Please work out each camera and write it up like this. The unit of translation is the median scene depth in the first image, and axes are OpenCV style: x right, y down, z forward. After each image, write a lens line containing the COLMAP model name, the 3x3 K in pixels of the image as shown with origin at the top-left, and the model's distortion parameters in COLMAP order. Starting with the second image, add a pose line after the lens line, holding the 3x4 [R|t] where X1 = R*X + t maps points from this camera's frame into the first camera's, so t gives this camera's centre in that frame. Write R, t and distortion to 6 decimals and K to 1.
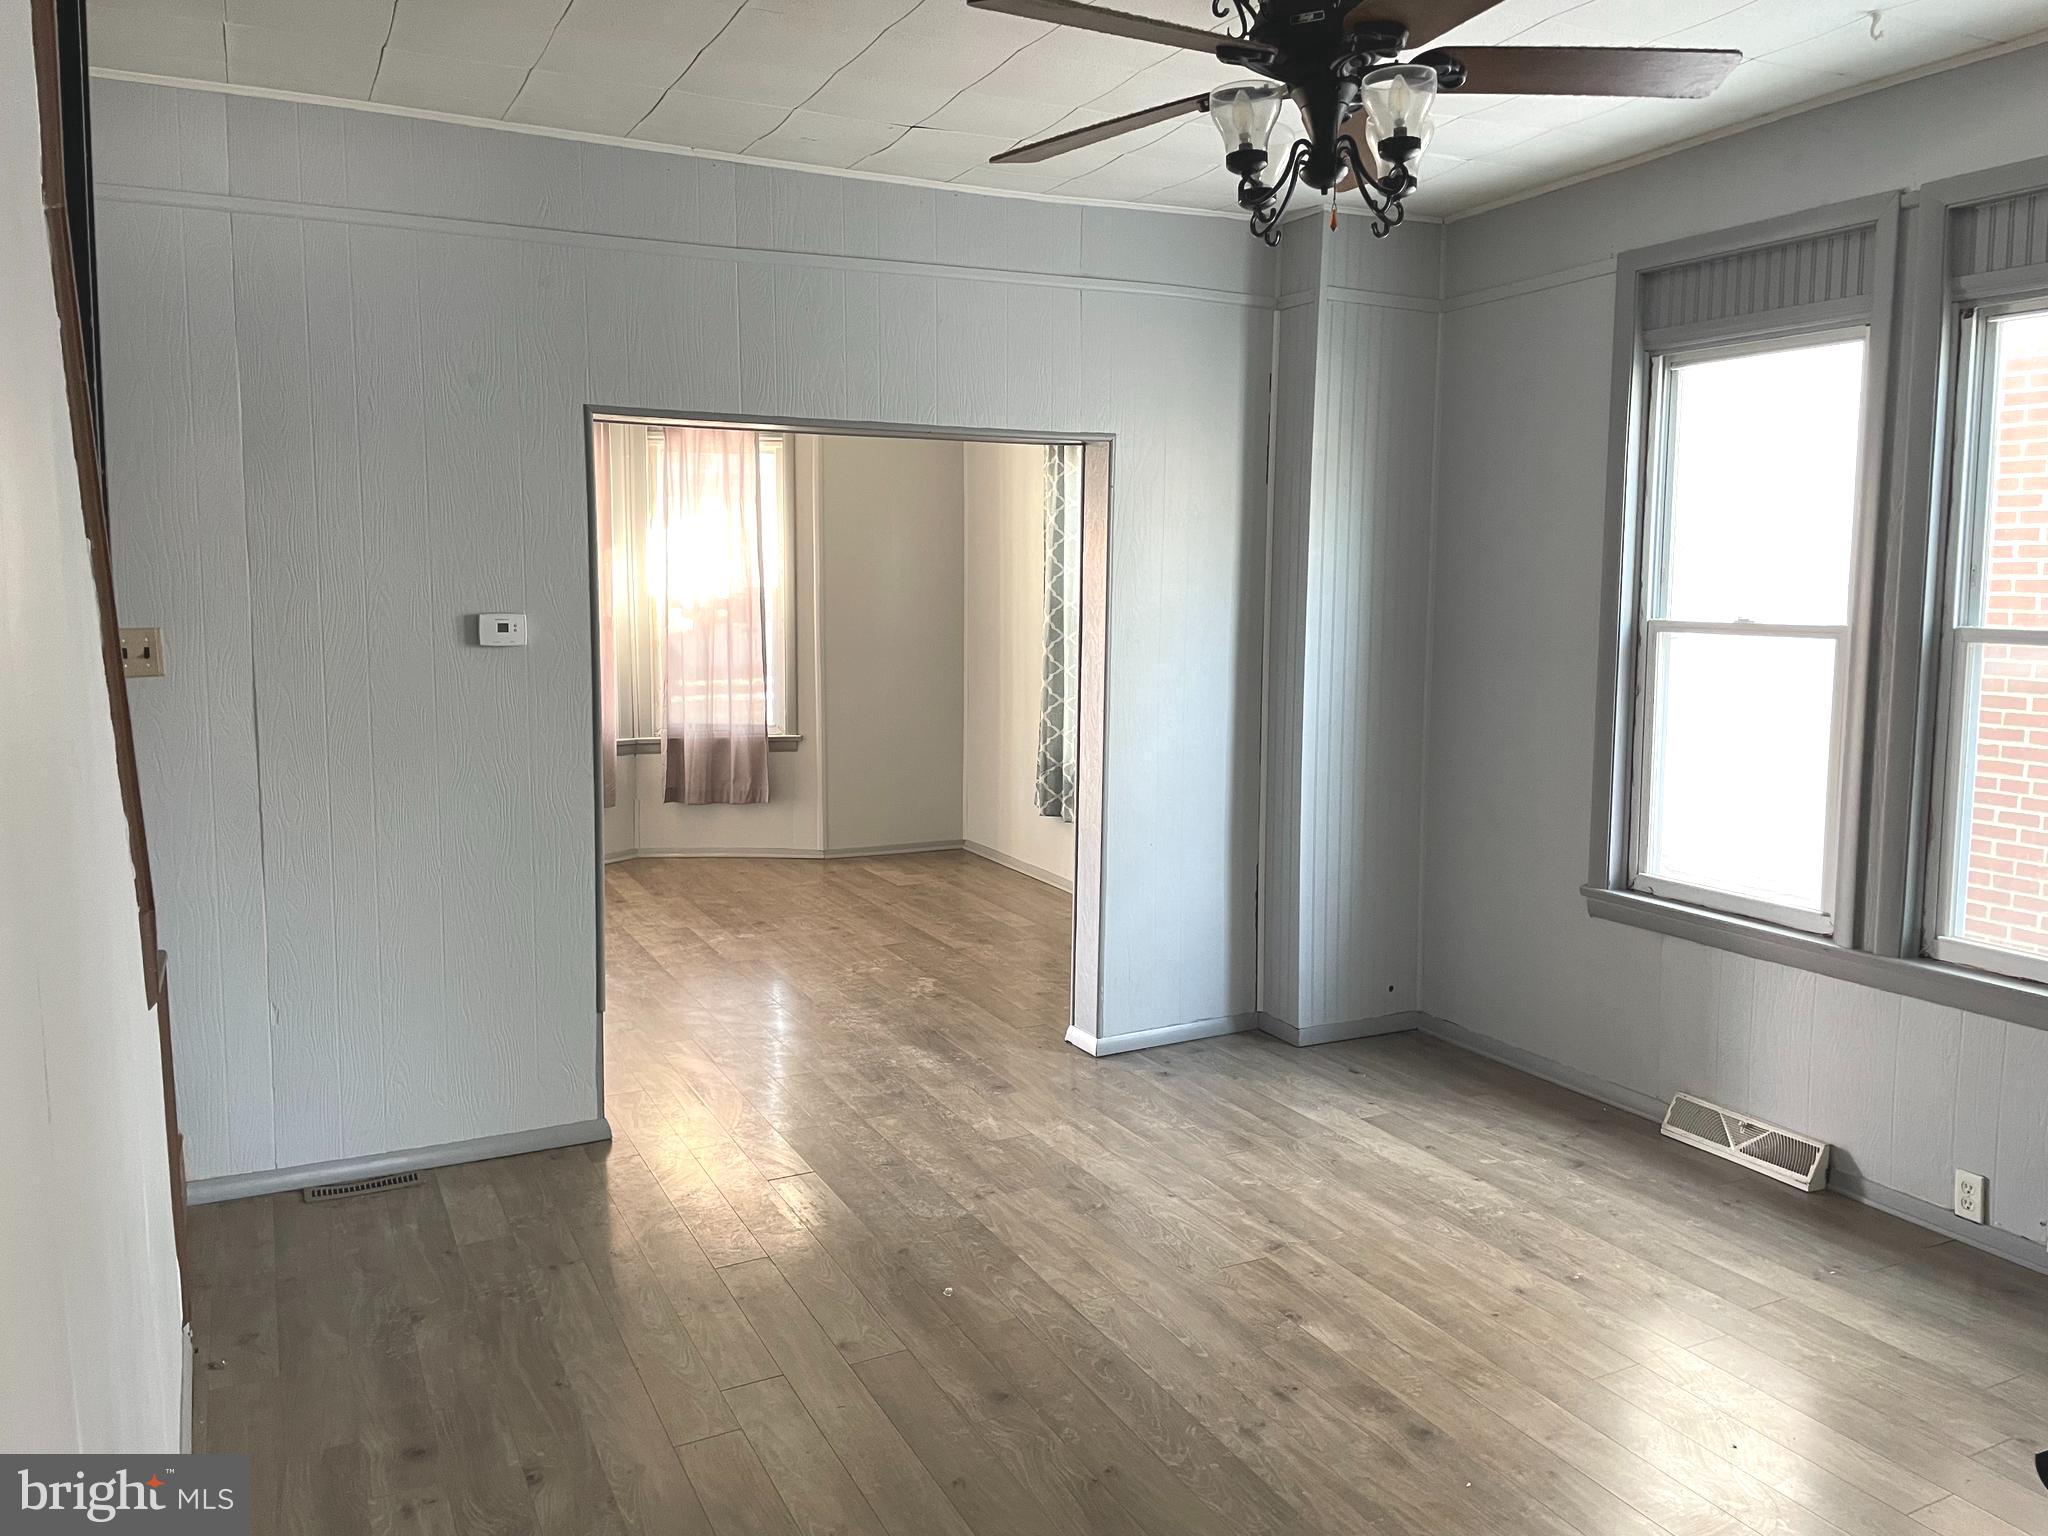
lens RADIAL K [[1537.7, 0, 1027.2], [0, 1537.7, 760.0], [0, 0, 1]] dist [0.073606, -0.099179]
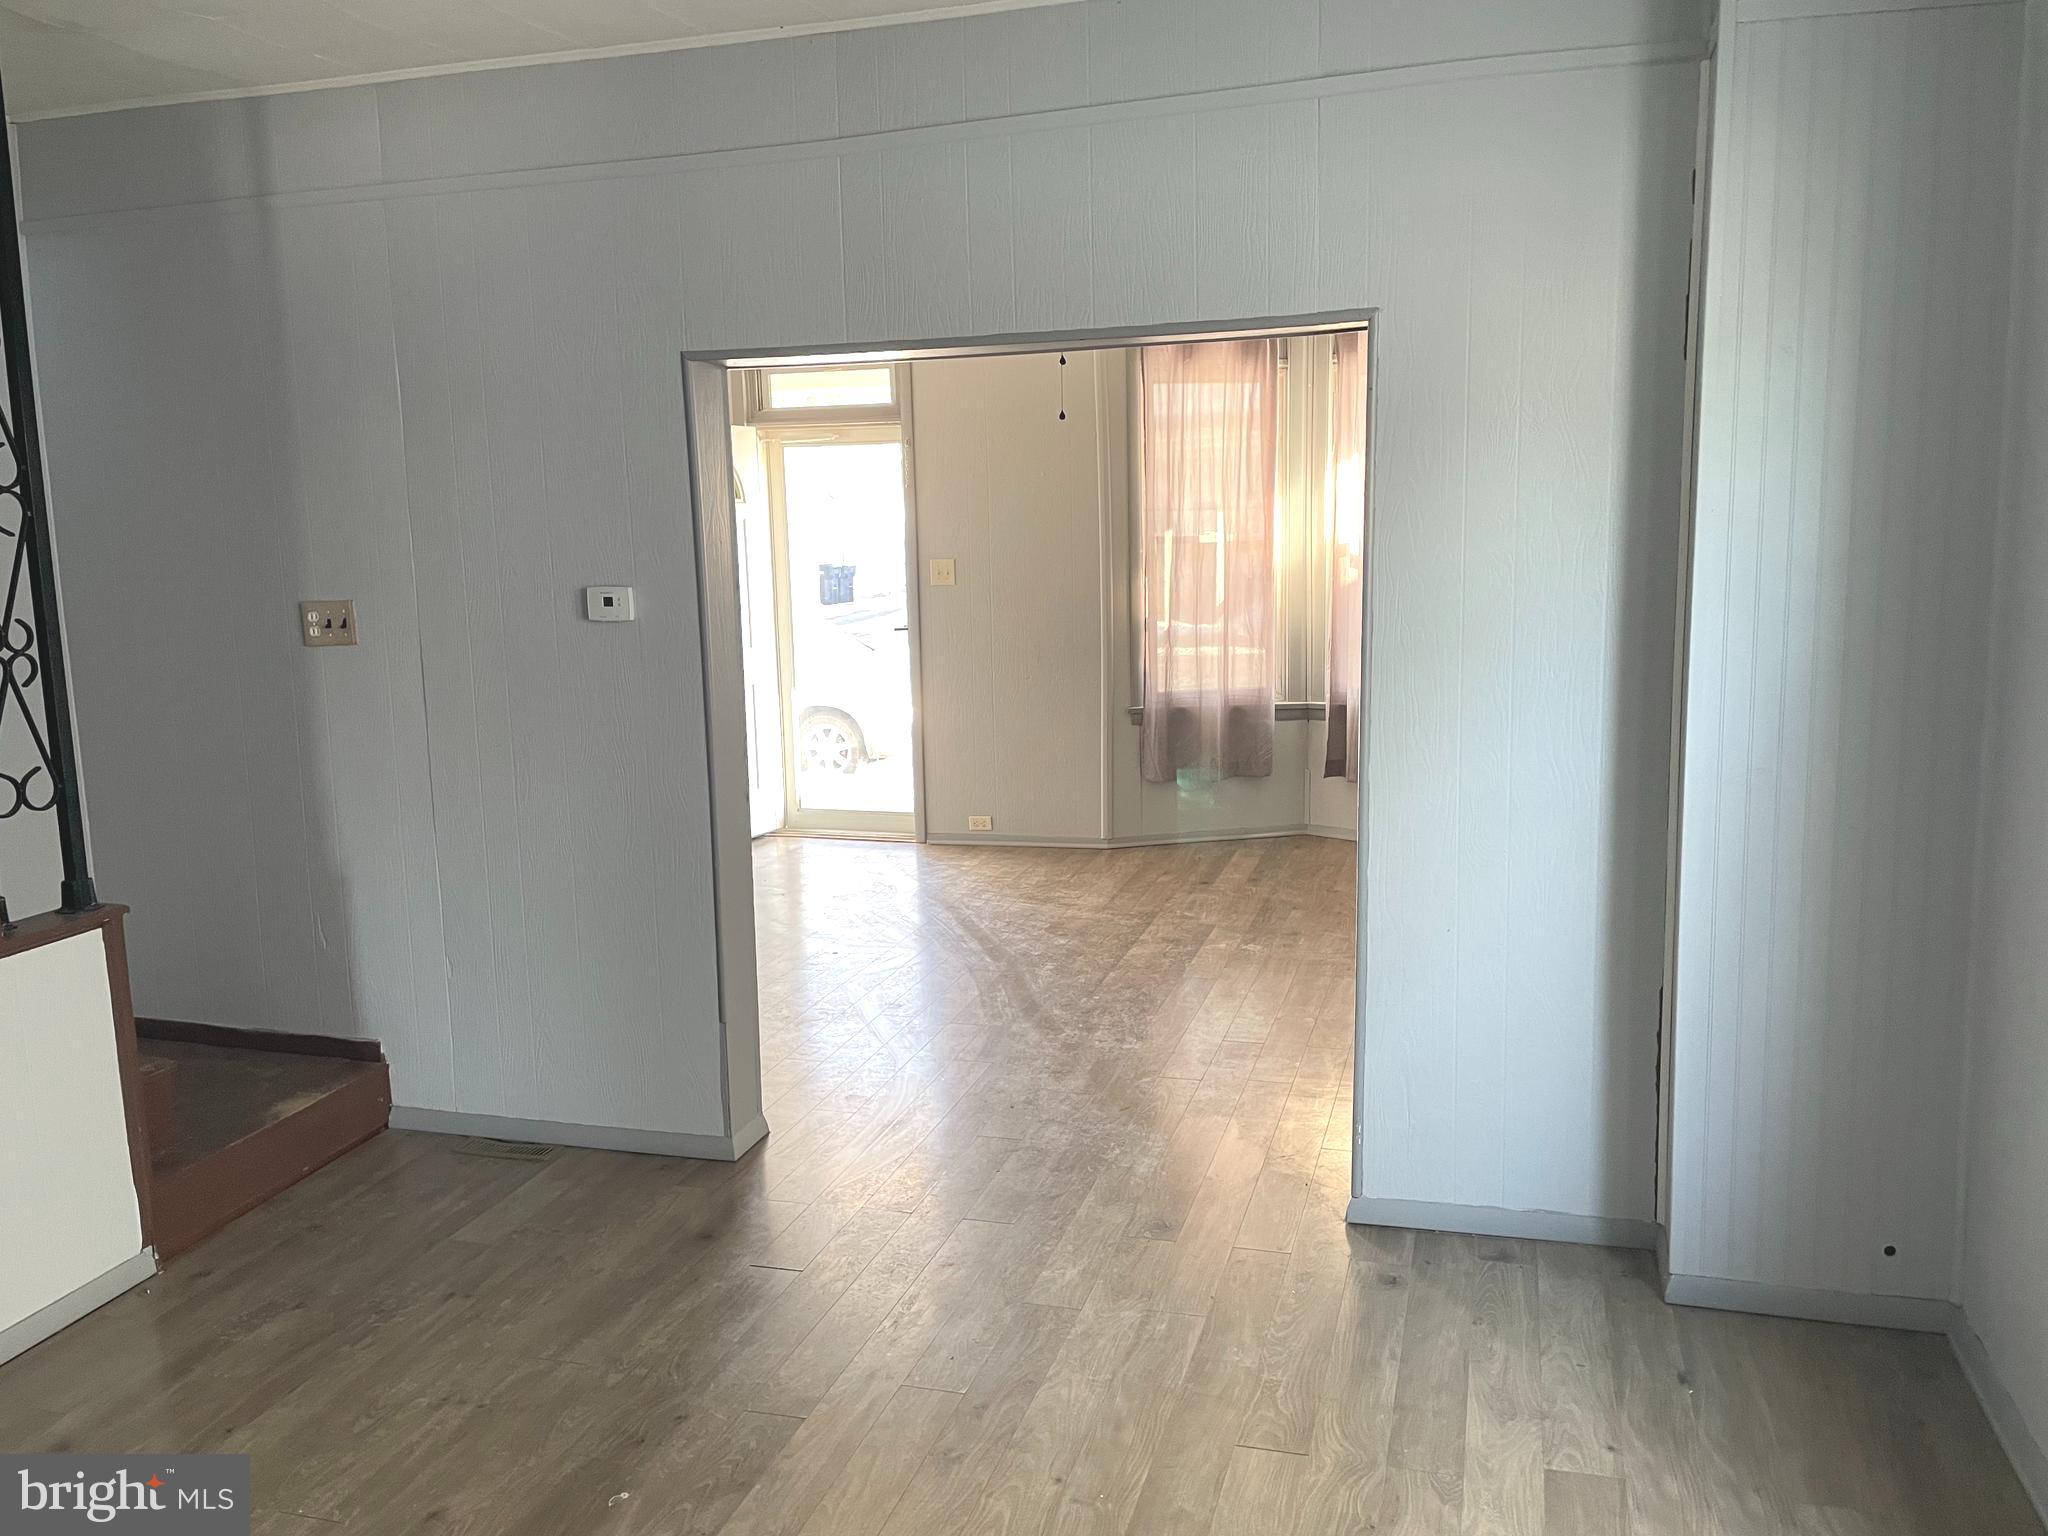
lens RADIAL K [[1537.7, 0, 1040.0], [0, 1537.7, 739.2], [0, 0, 1]] dist [0.073606, -0.099179]
pose [[0.729500, 0.076351, -0.679706, 0.465213], [-0.053426, 0.997075, 0.054661, -0.063183], [0.681891, -0.003561, 0.731445, 0.460331]]
